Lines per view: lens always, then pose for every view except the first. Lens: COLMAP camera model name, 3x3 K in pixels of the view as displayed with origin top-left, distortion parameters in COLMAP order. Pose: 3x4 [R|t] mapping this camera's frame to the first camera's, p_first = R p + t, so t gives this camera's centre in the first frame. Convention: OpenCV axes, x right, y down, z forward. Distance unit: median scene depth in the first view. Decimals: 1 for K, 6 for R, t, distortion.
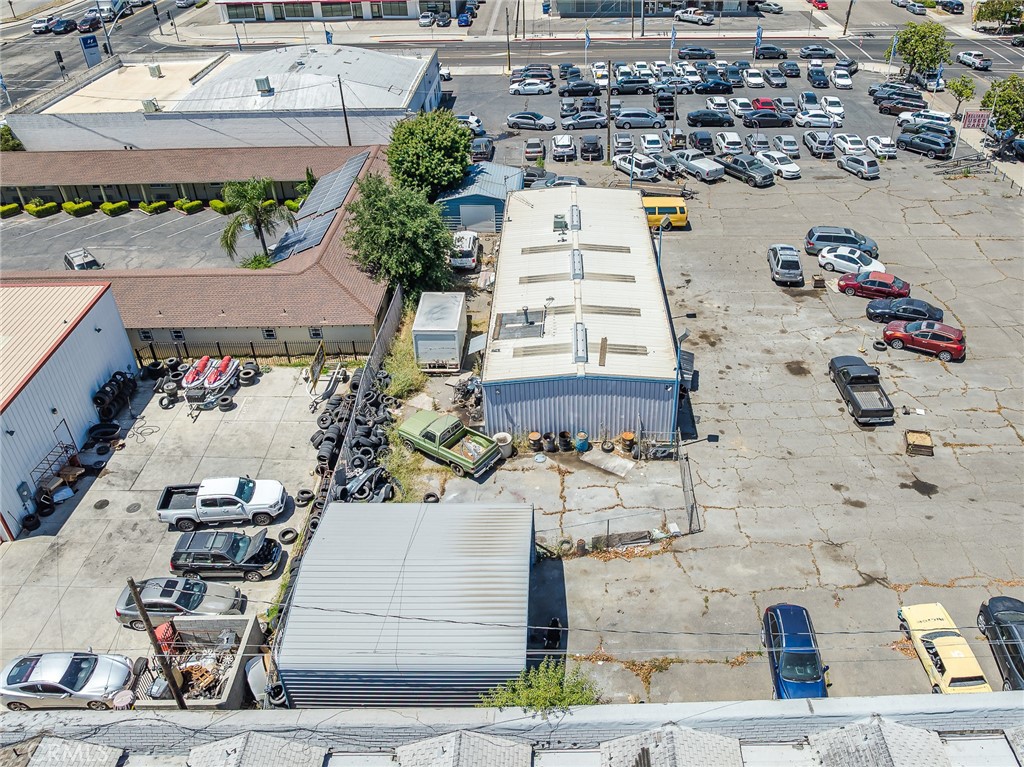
lens RADIAL K [[813.4, 0, 577.7], [0, 813.4, 330.8], [0, 0, 1]] dist [-0.023470, -0.023775]
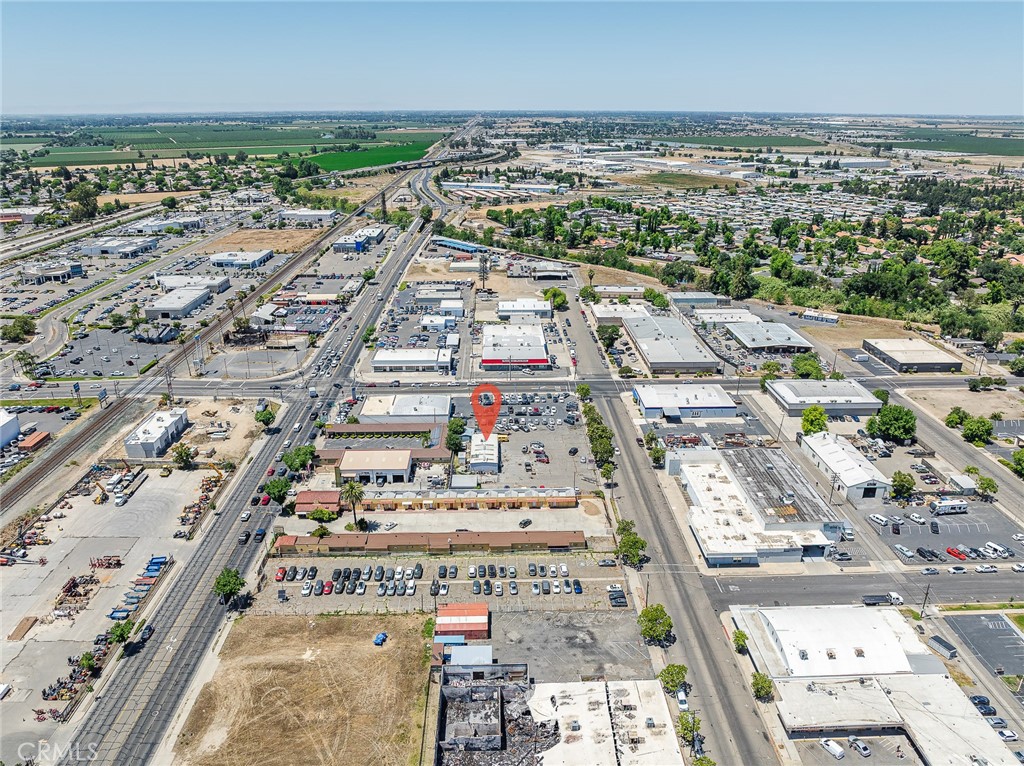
lens RADIAL K [[725.0, 0, 513.6], [0, 725.0, 380.2], [0, 0, 1]] dist [-0.033216, 0.000383]
pose [[0.999985, -0.001253, 0.005291, 0.159199], [0.002301, 0.979157, -0.203093, 0.442407], [-0.004926, 0.203102, 0.979145, -3.696056]]
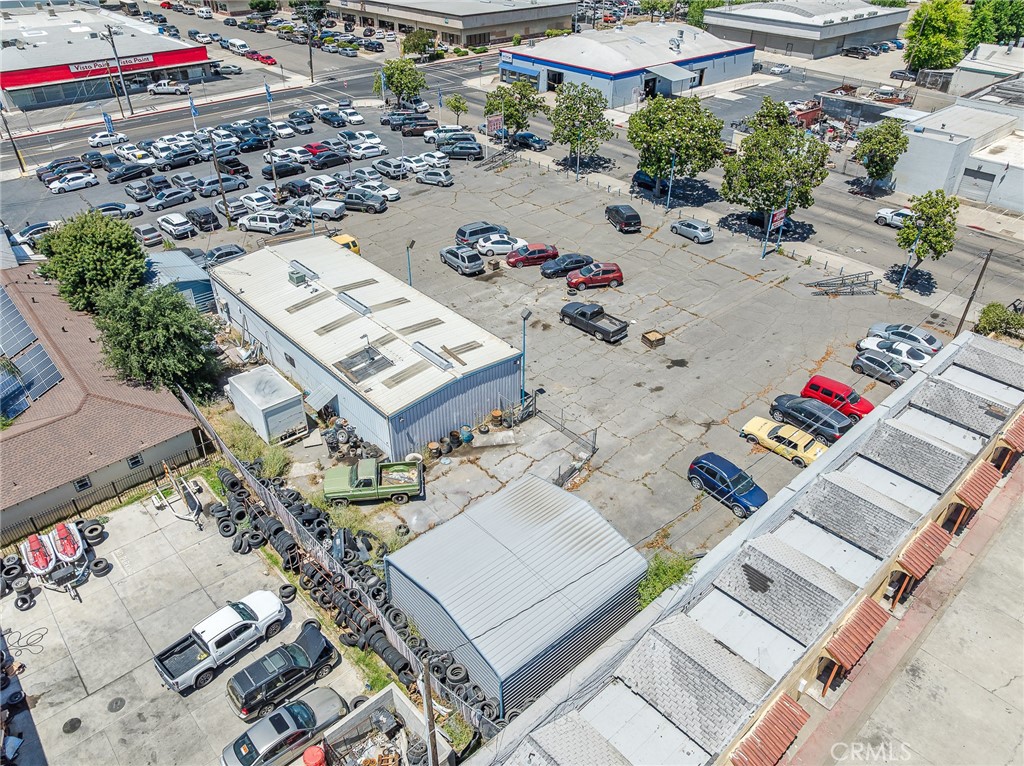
lens RADIAL K [[725.0, 0, 510.7], [0, 725.0, 378.3], [0, 0, 1]] dist [-0.033216, 0.000383]
pose [[0.757001, -0.362285, 0.543782, -0.345178], [0.345210, 0.928336, 0.137919, -0.042120], [-0.554779, 0.083314, 0.827816, 0.070346]]
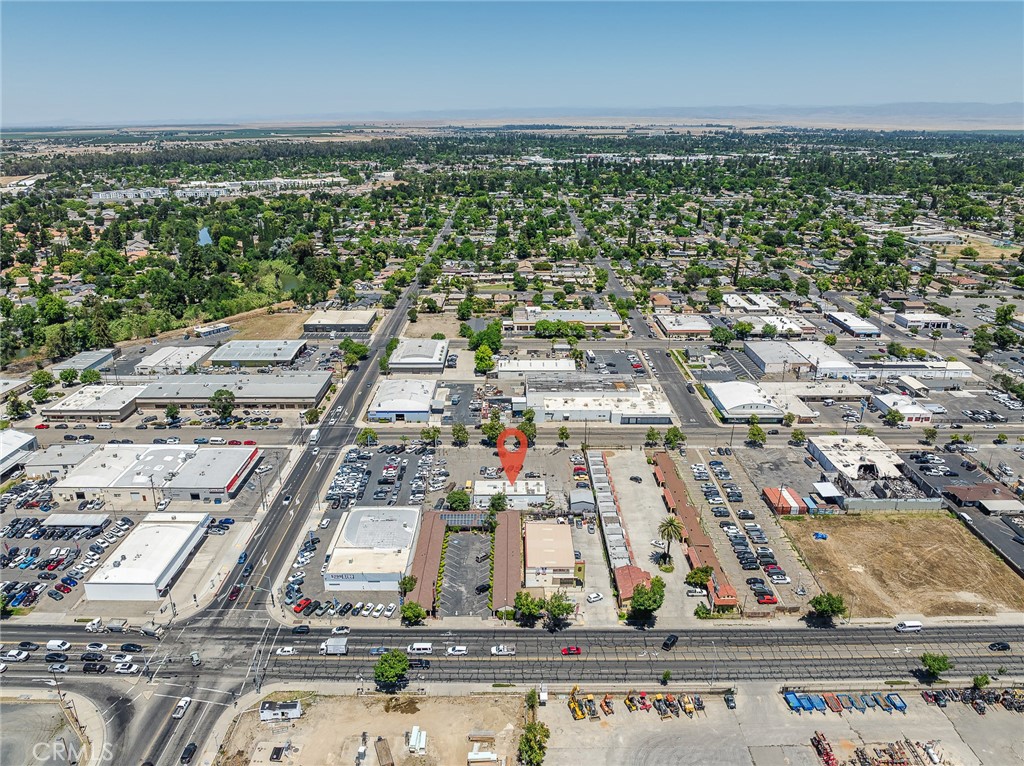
lens RADIAL K [[725.0, 0, 513.0], [0, 725.0, 383.9], [0, 0, 1]] dist [-0.033216, 0.000383]
pose [[0.018123, -0.344816, 0.938495, -3.741405], [0.536771, 0.795267, 0.281827, -1.719546], [-0.843533, 0.498650, 0.199500, -0.290603]]
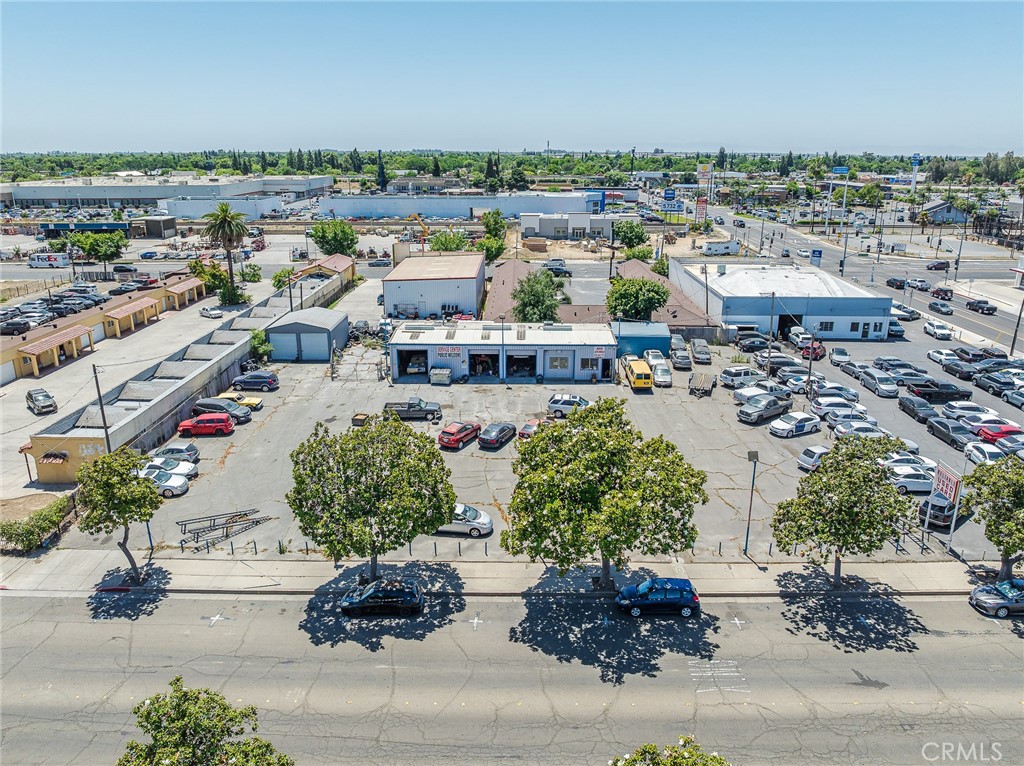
lens RADIAL K [[725.0, 0, 514.6], [0, 725.0, 392.4], [0, 0, 1]] dist [-0.033216, 0.000383]
pose [[-0.030807, 0.320988, -0.946582, 1.349273], [-0.537534, 0.793102, 0.286437, -0.385965], [0.842679, 0.517645, 0.148109, 0.732311]]
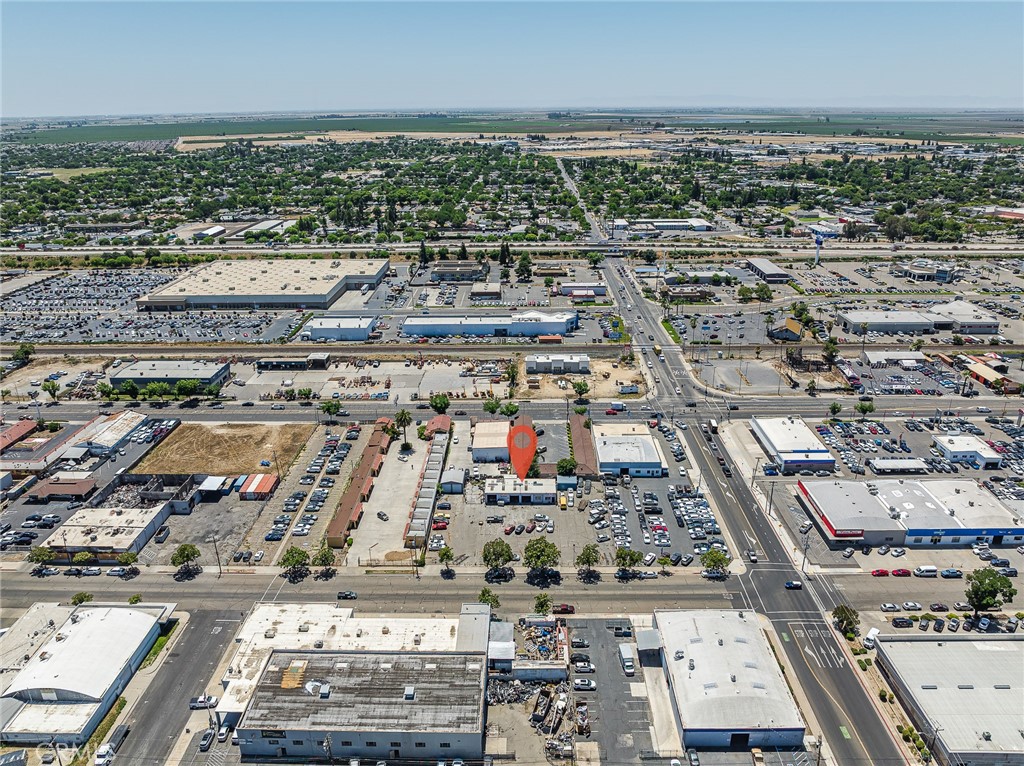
lens RADIAL K [[725.0, 0, 514.0], [0, 725.0, 378.1], [0, 0, 1]] dist [-0.033216, 0.000383]
pose [[-0.035703, 0.353631, -0.934703, 3.743263], [-0.529722, 0.786400, 0.317757, -1.892646], [0.847419, 0.506478, 0.159250, -0.166392]]
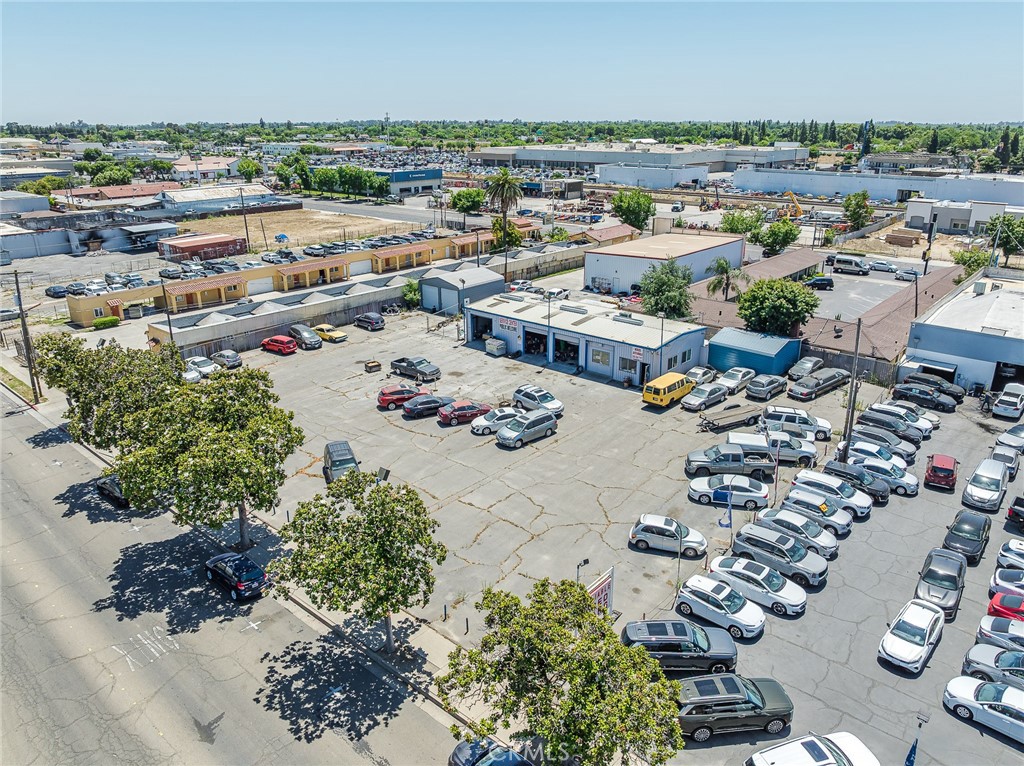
lens RADIAL K [[725.0, 0, 512.0], [0, 725.0, 375.0], [0, 0, 1]] dist [-0.033216, 0.000383]
pose [[-0.676623, 0.250343, -0.692467, 1.007167], [-0.388275, 0.677753, 0.624414, -0.761188], [0.625639, 0.691360, -0.361382, 1.328958]]
